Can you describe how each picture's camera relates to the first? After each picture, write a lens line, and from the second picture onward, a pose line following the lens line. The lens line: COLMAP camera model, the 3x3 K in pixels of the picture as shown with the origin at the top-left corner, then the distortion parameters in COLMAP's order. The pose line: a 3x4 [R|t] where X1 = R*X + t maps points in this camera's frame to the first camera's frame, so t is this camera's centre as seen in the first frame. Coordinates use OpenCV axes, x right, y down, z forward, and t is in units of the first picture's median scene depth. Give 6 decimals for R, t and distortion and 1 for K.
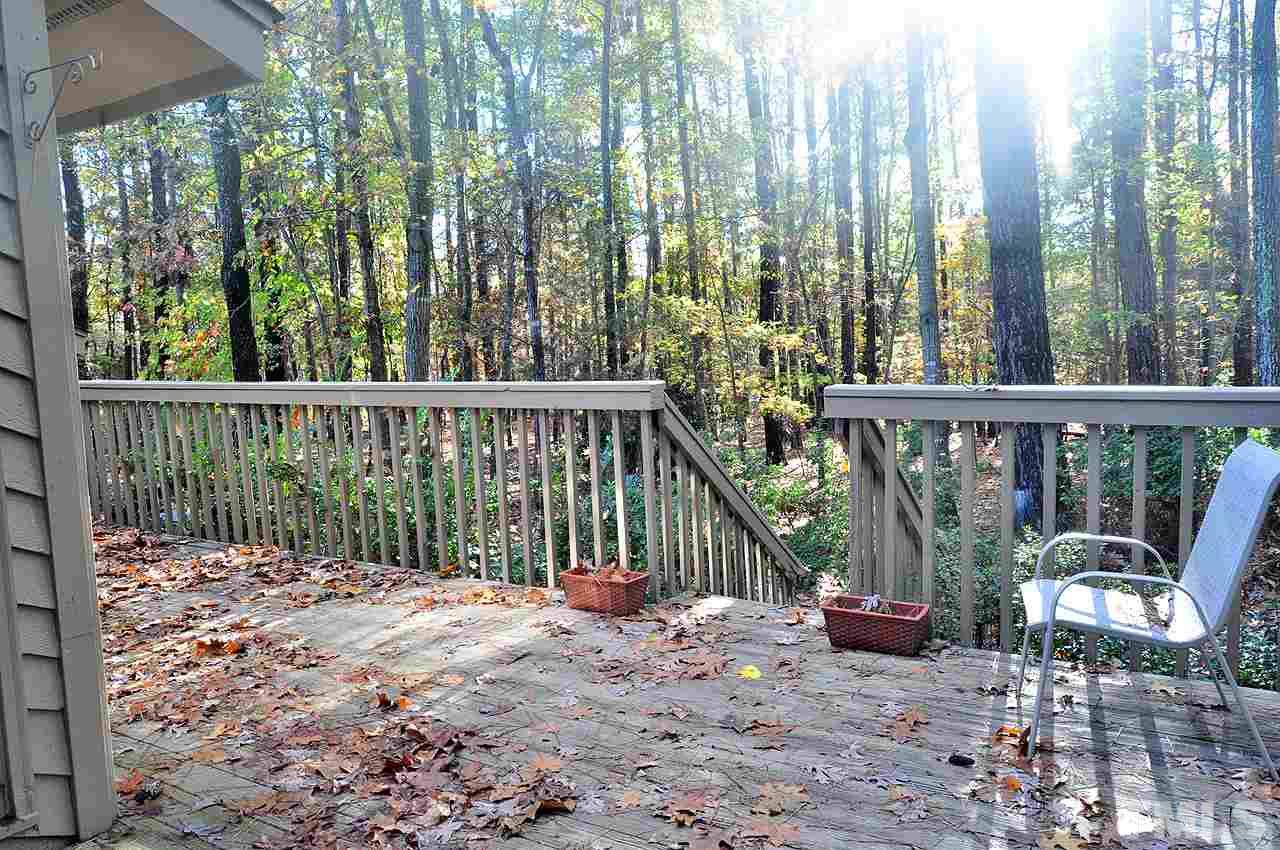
lens RADIAL K [[980.4, 0, 655.6], [0, 980.4, 422.8], [0, 0, 1]] dist [-0.019528, -0.003632]
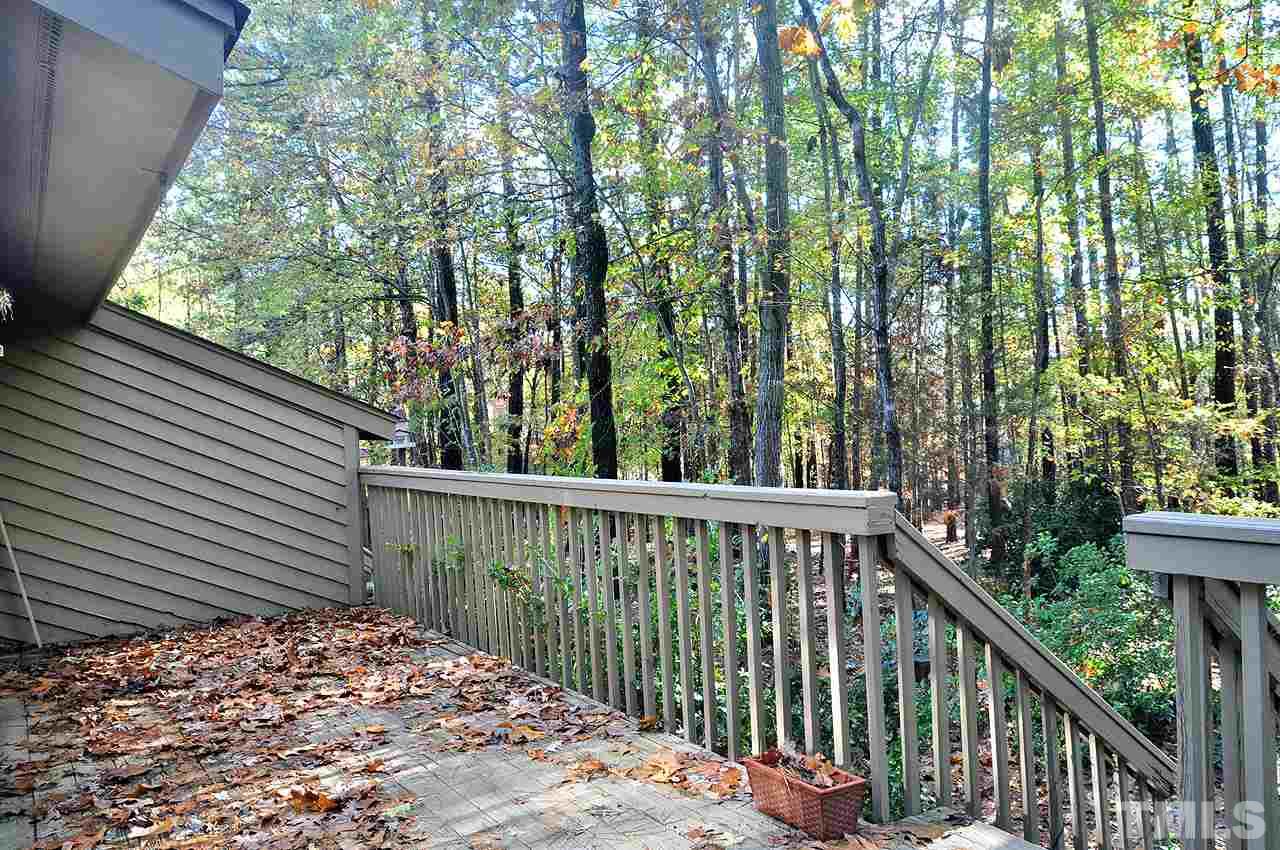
lens RADIAL K [[980.4, 0, 655.6], [0, 980.4, 422.8], [0, 0, 1]] dist [-0.019528, -0.003632]
pose [[0.901364, 0.001373, -0.433059, 0.121535], [-0.037965, 0.996396, -0.075859, -0.026649], [0.431394, 0.084818, 0.898168, 0.247931]]
